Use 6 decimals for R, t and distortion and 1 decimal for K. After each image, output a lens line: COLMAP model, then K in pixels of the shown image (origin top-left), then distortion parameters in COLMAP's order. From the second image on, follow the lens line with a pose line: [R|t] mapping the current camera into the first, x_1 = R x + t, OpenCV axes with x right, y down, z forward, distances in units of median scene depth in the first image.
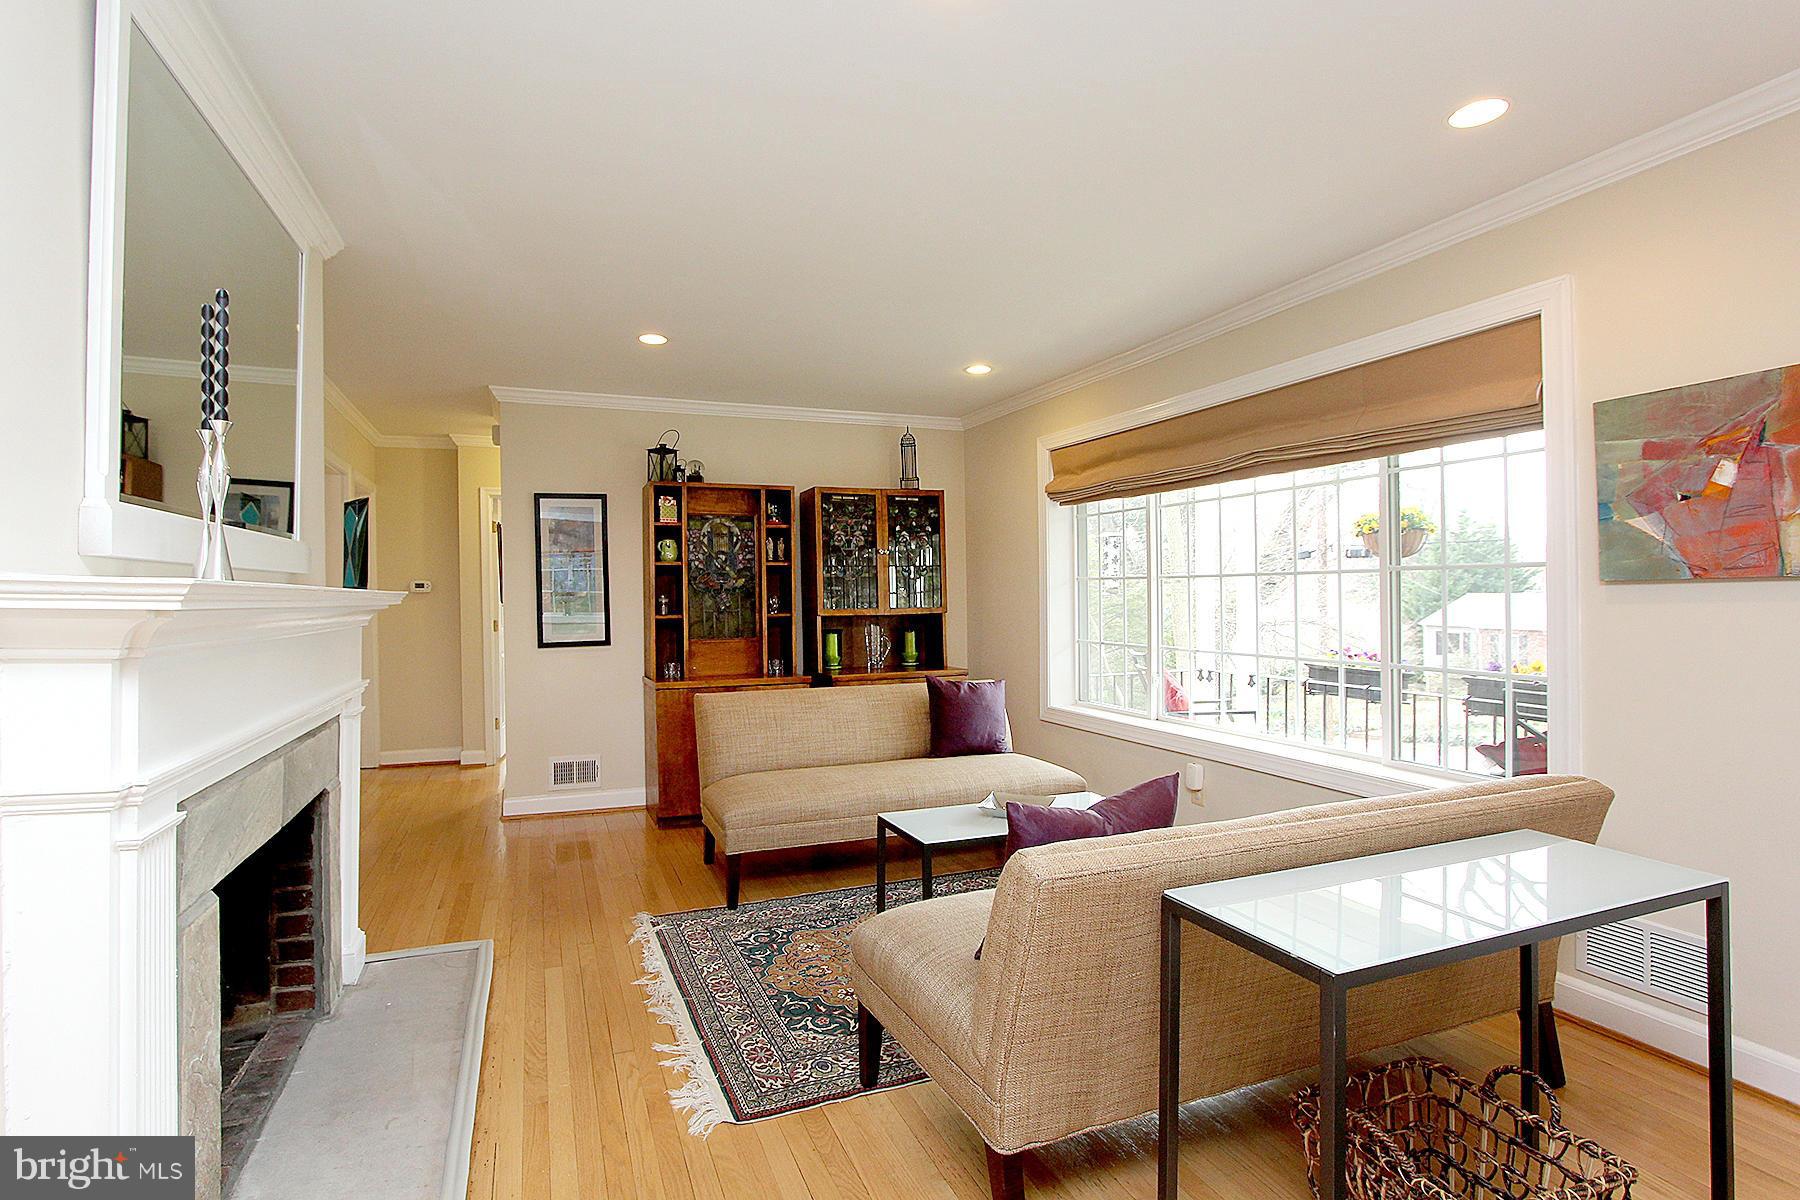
lens RADIAL K [[886.3, 0, 845.3], [0, 886.3, 572.1], [0, 0, 1]] dist [-0.001997, -0.000146]
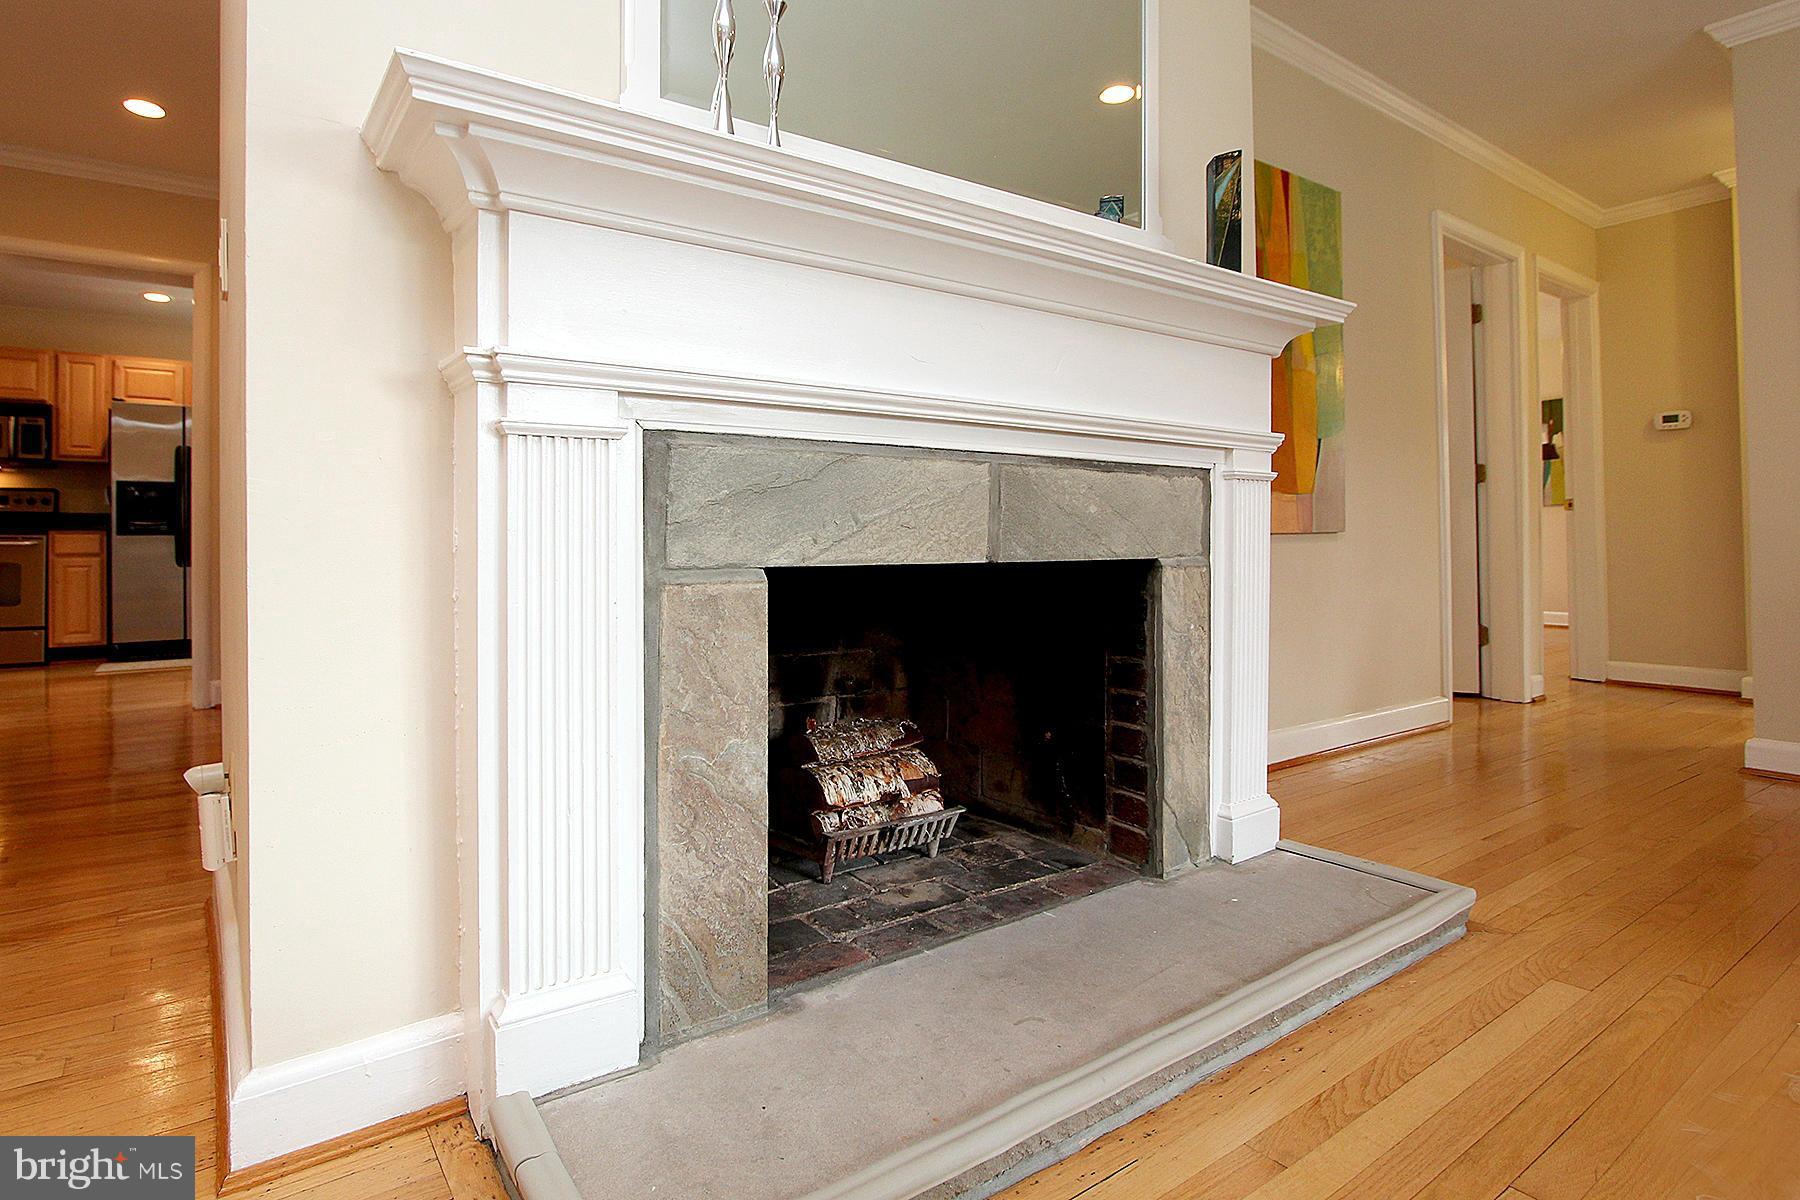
lens RADIAL K [[946.5, 0, 834.2], [0, 946.5, 523.5], [0, 0, 1]] dist [-0.015293, -0.000237]
pose [[0.260033, -0.017559, -0.965440, 0.037398], [0.028536, 0.999538, -0.010493, 0.104028], [0.965178, -0.024821, 0.260414, 0.267595]]
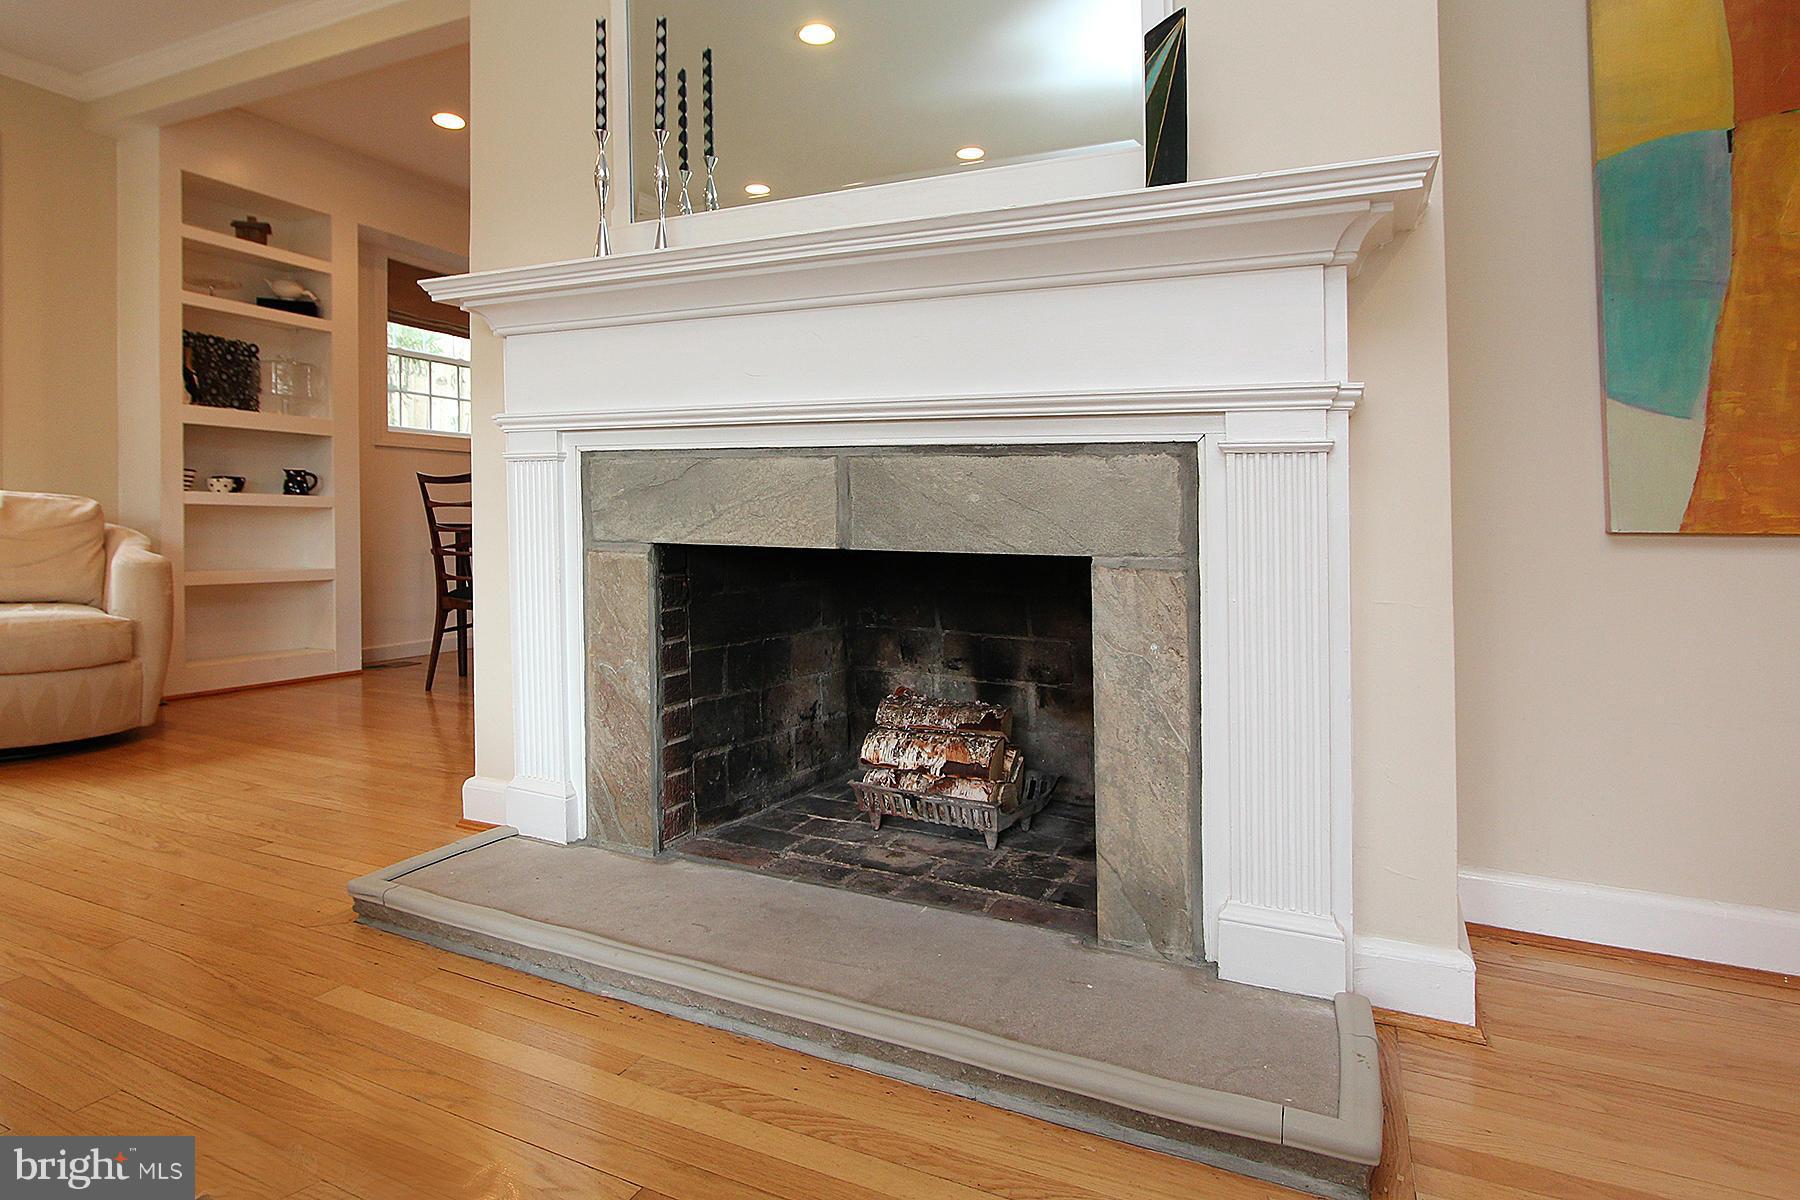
lens RADIAL K [[994.0, 0, 867.6], [0, 994.0, 526.0], [0, 0, 1]] dist [-0.013620, 0.000069]
pose [[-0.711088, -0.002695, -0.703098, -0.010028], [0.003998, 0.999961, -0.007876, 0.109752], [0.703092, -0.008411, -0.711049, 0.661442]]
